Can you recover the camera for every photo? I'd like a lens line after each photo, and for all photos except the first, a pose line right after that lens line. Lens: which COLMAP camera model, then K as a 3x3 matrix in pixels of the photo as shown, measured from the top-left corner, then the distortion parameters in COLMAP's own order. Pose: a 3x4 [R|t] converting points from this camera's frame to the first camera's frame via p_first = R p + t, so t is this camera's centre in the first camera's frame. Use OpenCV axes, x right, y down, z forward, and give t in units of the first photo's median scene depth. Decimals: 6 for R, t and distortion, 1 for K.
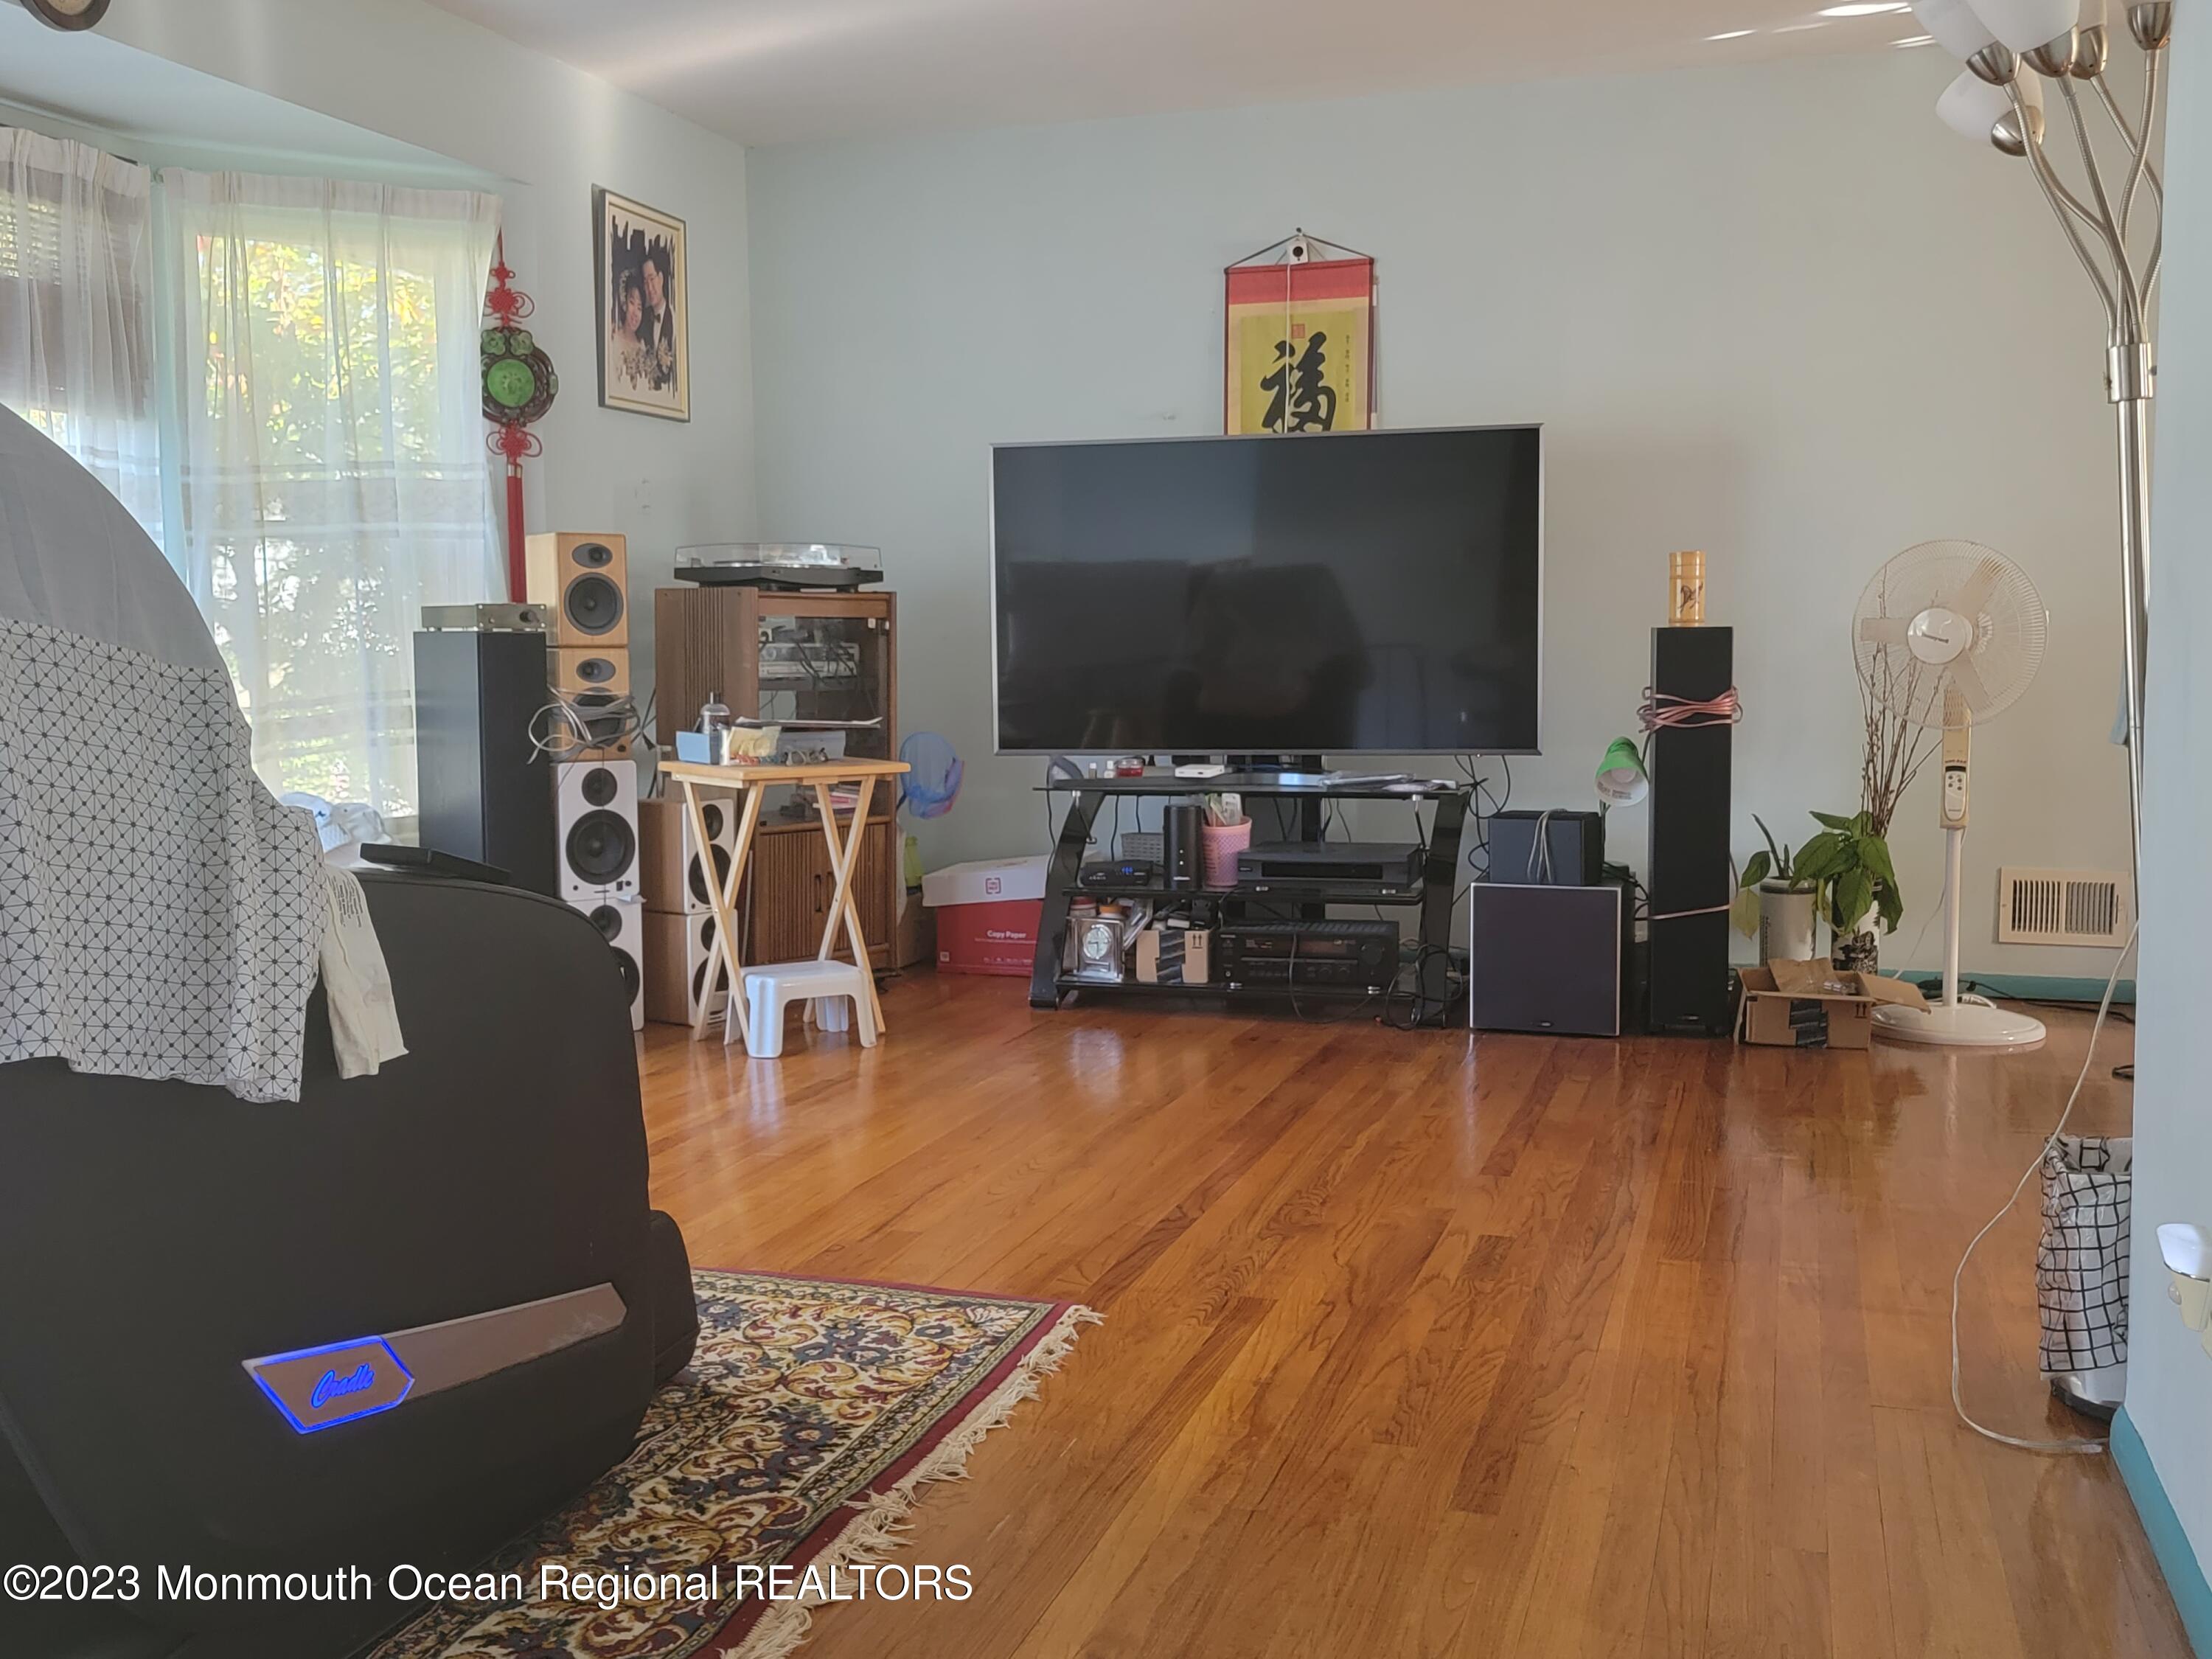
lens RADIAL K [[2150.4, 0, 1106.0], [0, 2150.4, 829.5], [0, 0, 1]] dist [0.063046, -0.005820]
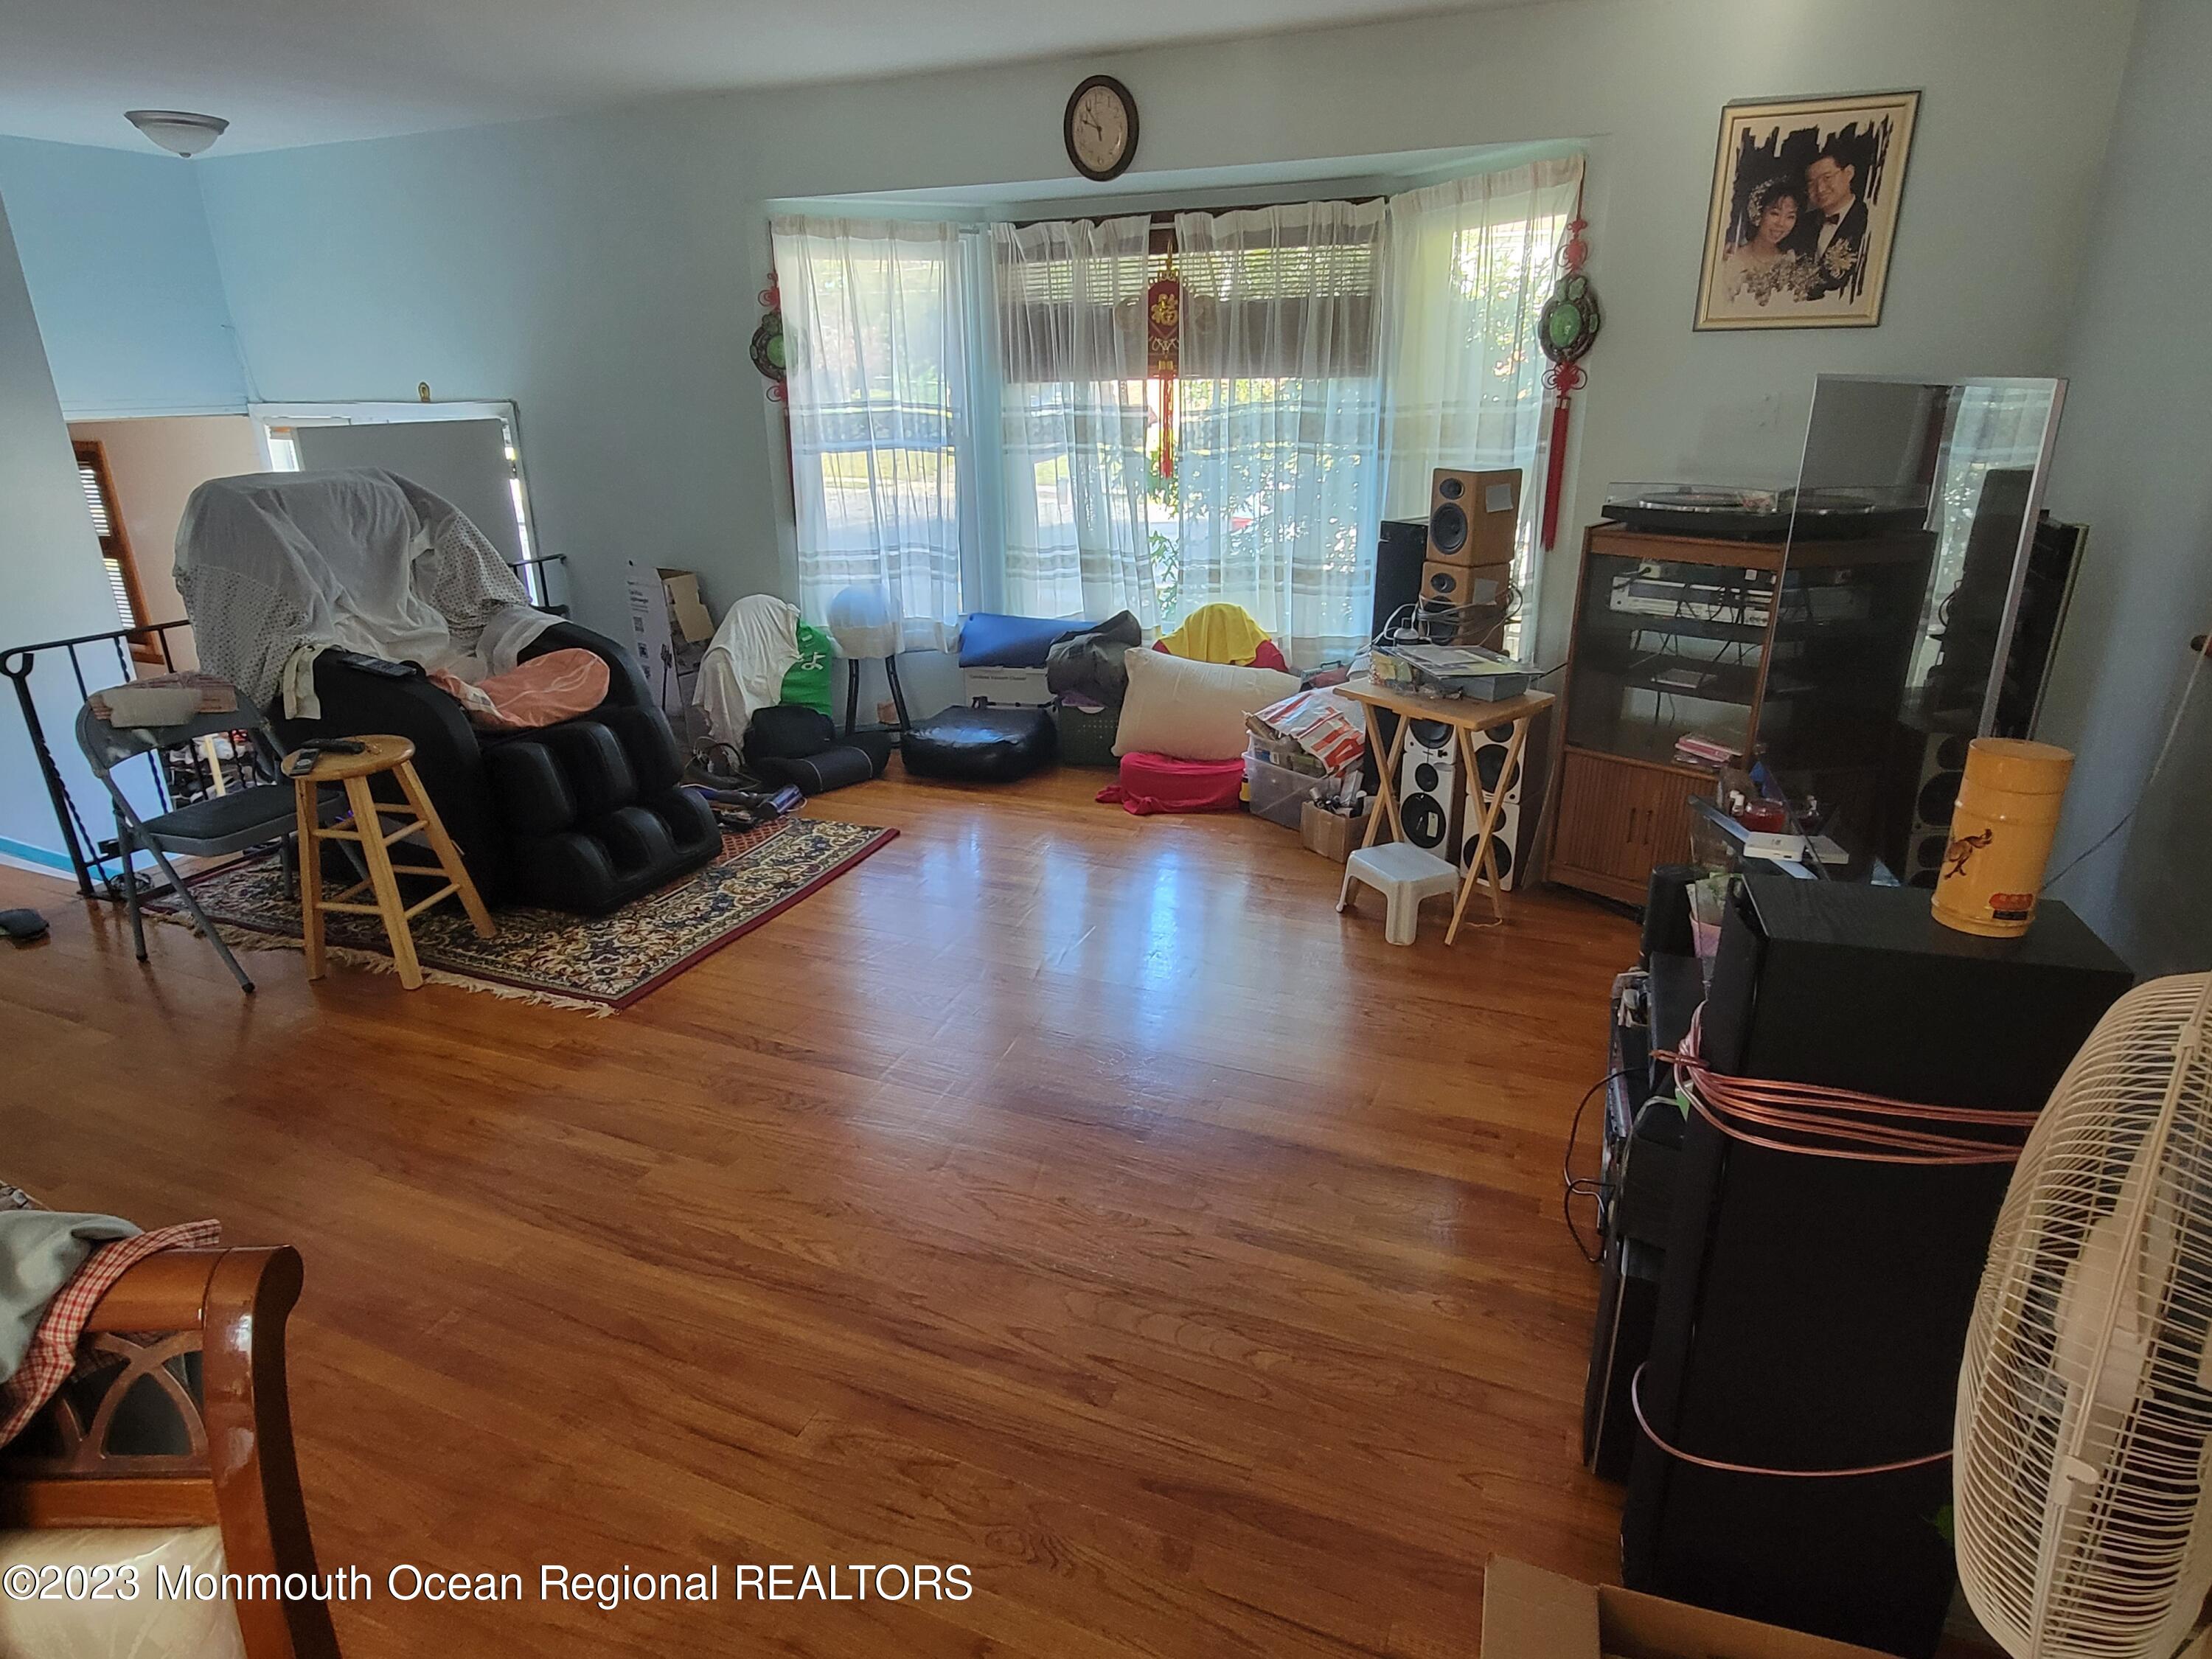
lens RADIAL K [[1266.8, 0, 1106.0], [0, 1266.8, 829.5], [0, 0, 1]] dist [-0.001512, -0.000297]
pose [[-0.095267, 0.355600, -0.929770, 0.512516], [-0.072218, 0.929088, 0.362739, -0.191387], [0.992829, 0.101703, -0.062831, 0.859865]]
